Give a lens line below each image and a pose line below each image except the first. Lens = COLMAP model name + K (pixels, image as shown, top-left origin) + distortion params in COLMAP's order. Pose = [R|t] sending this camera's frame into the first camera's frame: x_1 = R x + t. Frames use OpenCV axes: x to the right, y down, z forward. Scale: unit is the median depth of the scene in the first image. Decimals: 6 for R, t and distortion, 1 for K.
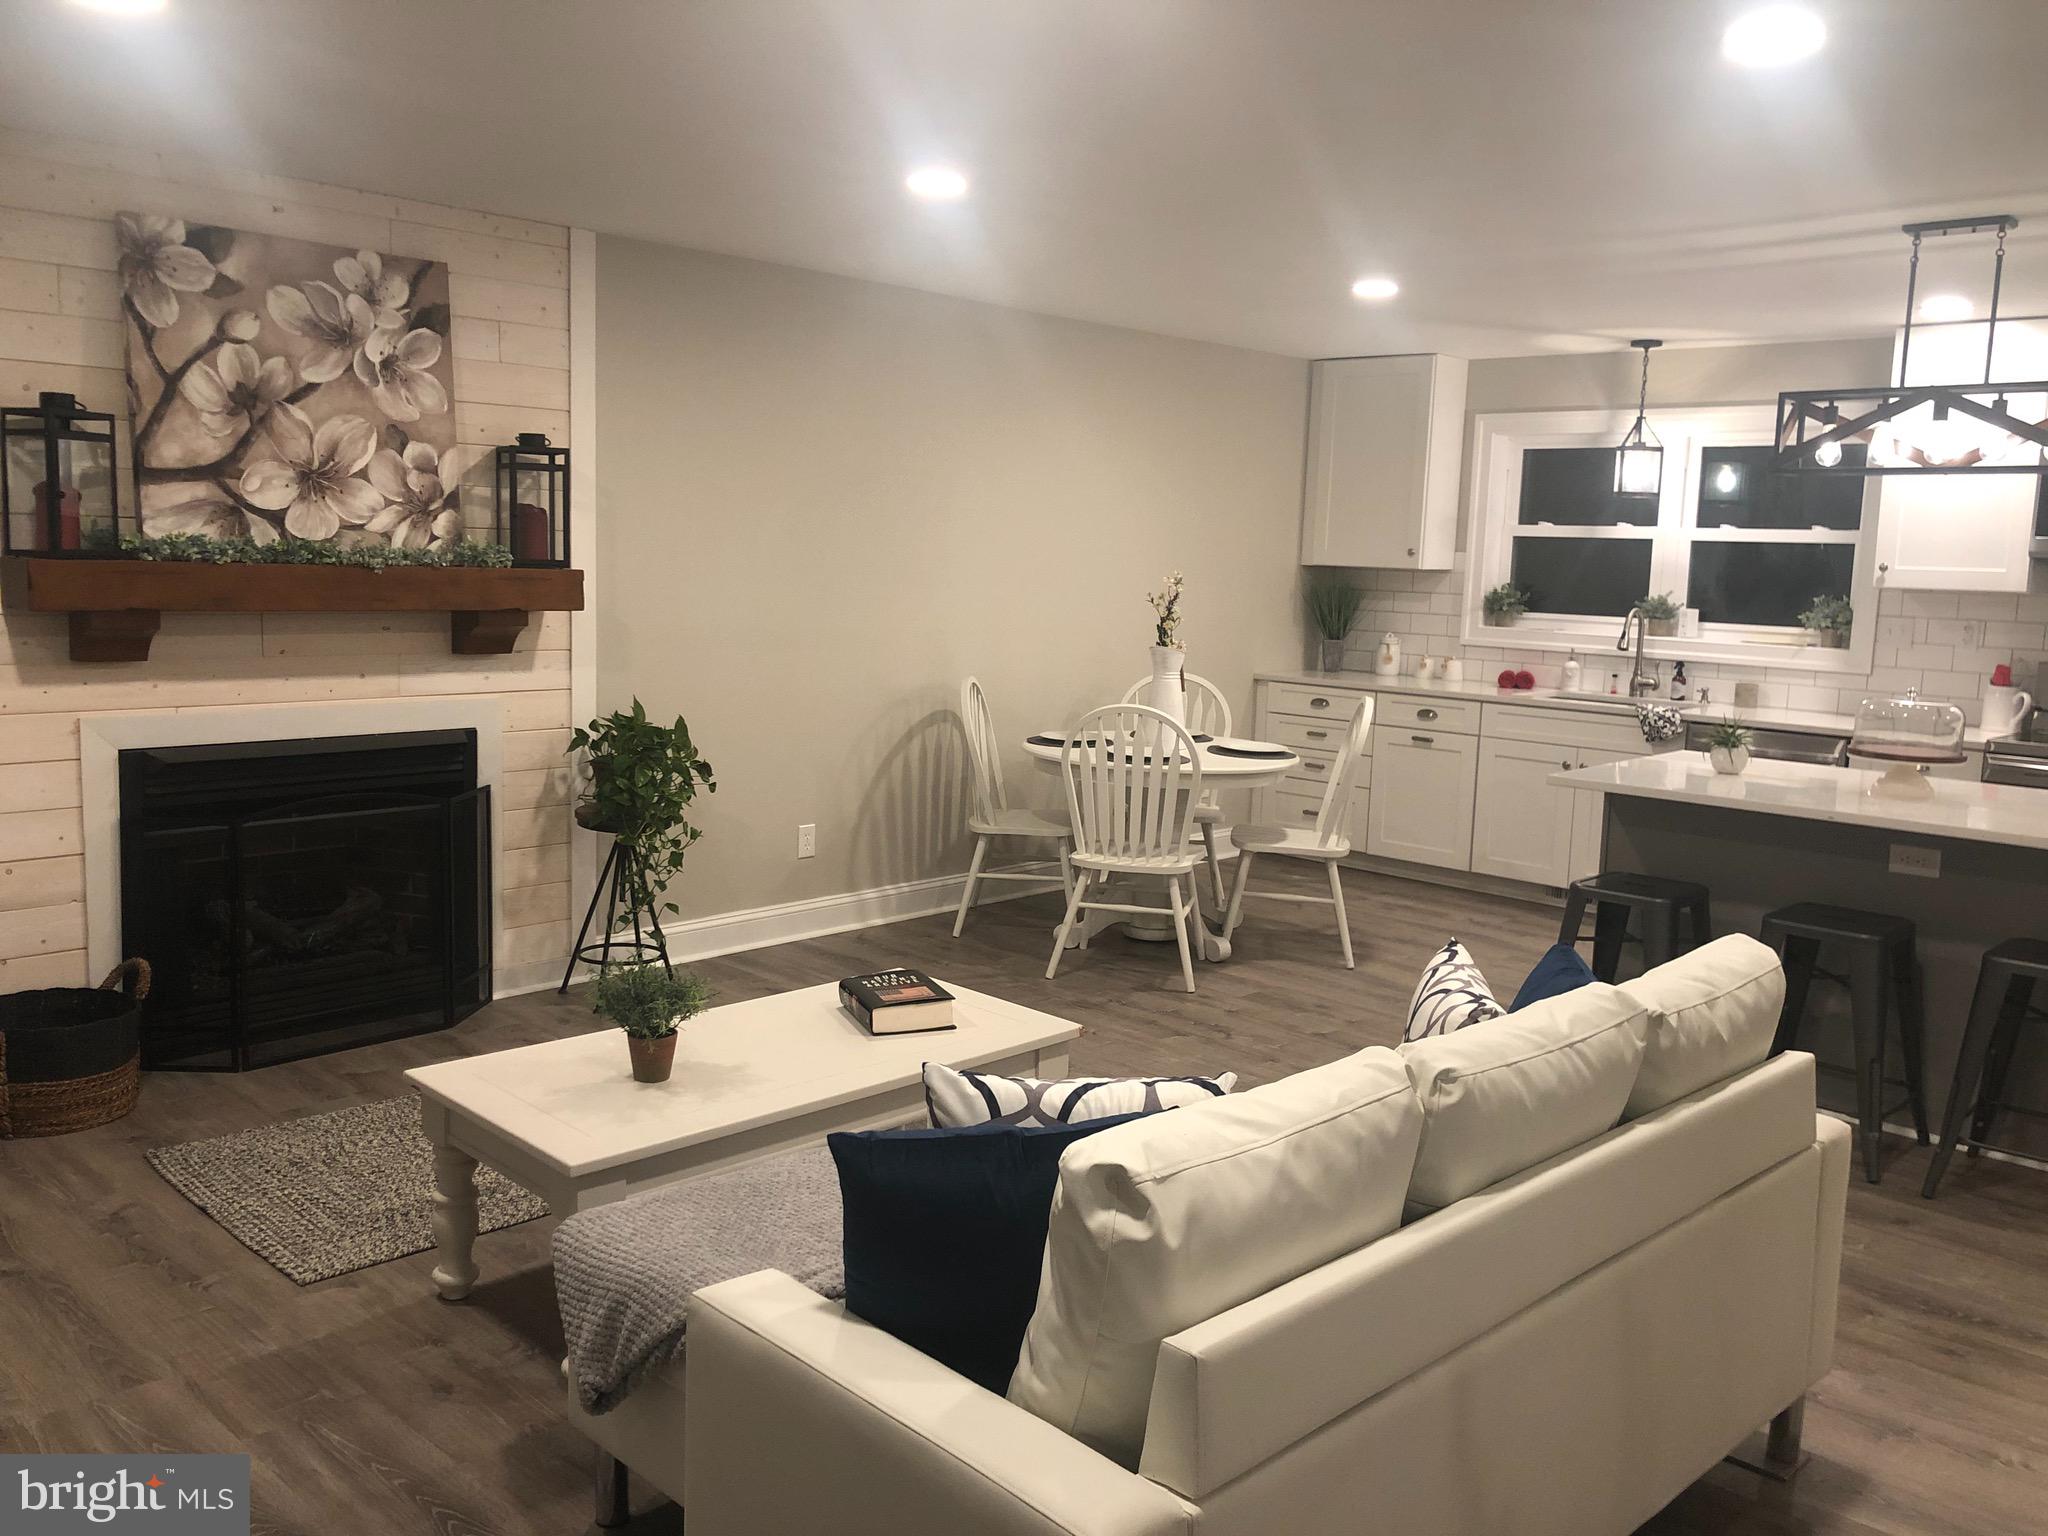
lens RADIAL K [[1673.2, 0, 1027.6], [0, 1673.2, 768.0], [0, 0, 1]] dist [0.039602, -0.037987]
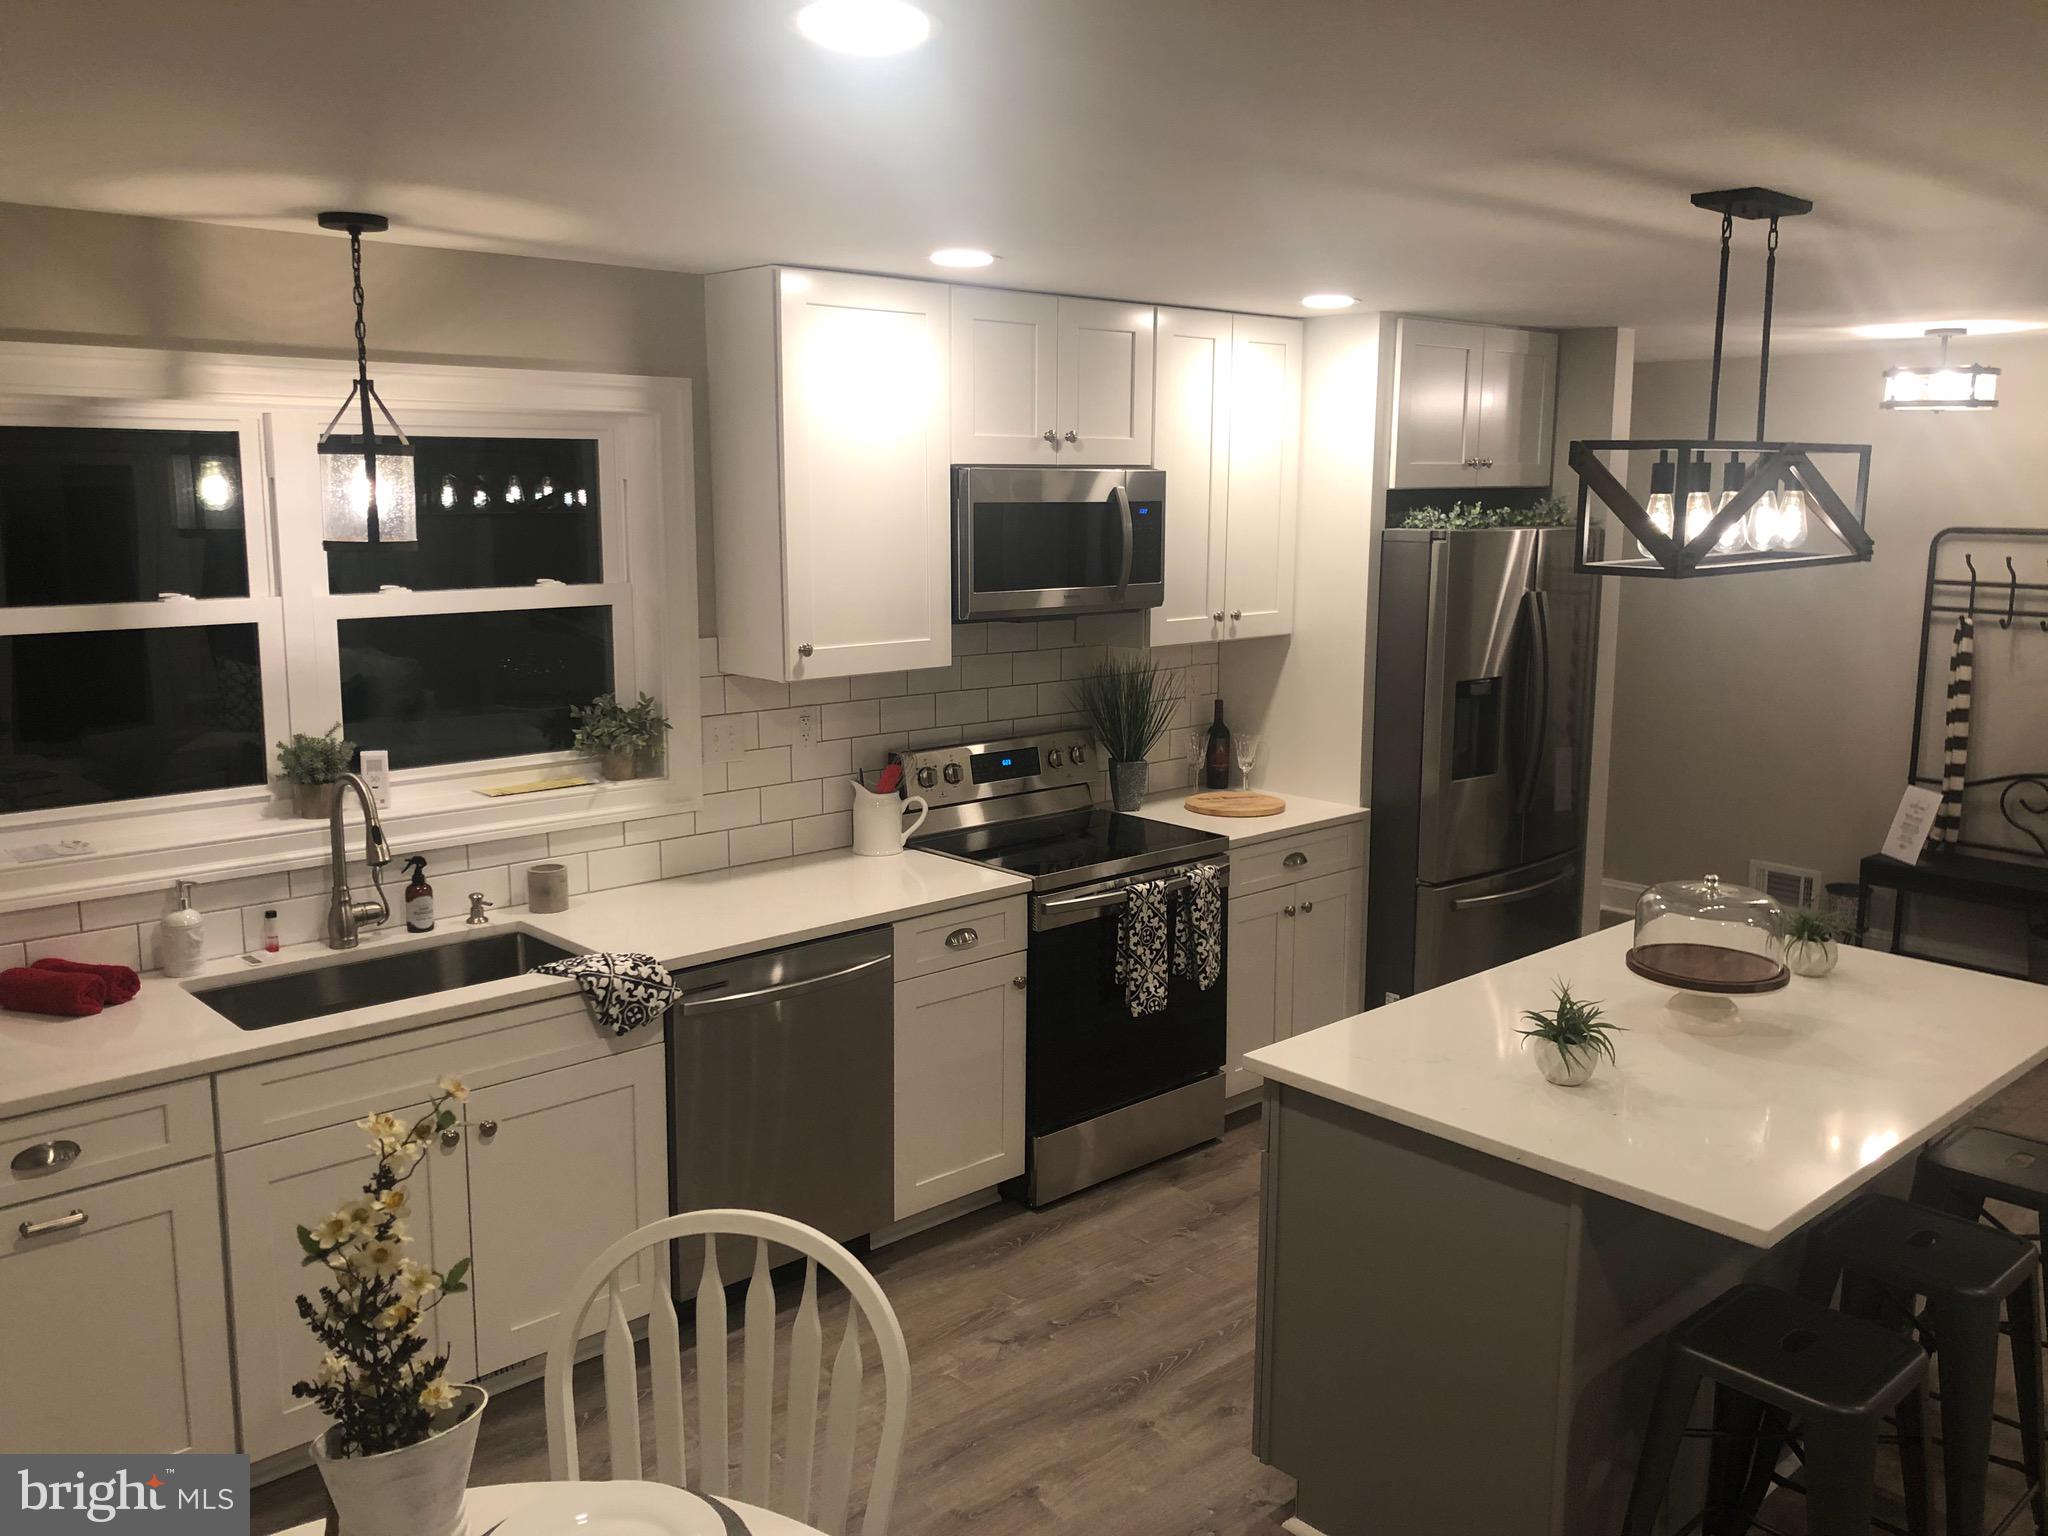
lens RADIAL K [[1673.2, 0, 1027.3], [0, 1673.2, 757.5], [0, 0, 1]] dist [0.039602, -0.037987]
pose [[0.060780, -0.196673, 0.978583, -0.101057], [0.132240, 0.973341, 0.187406, -0.165841], [-0.989353, 0.118017, 0.085168, 0.771042]]
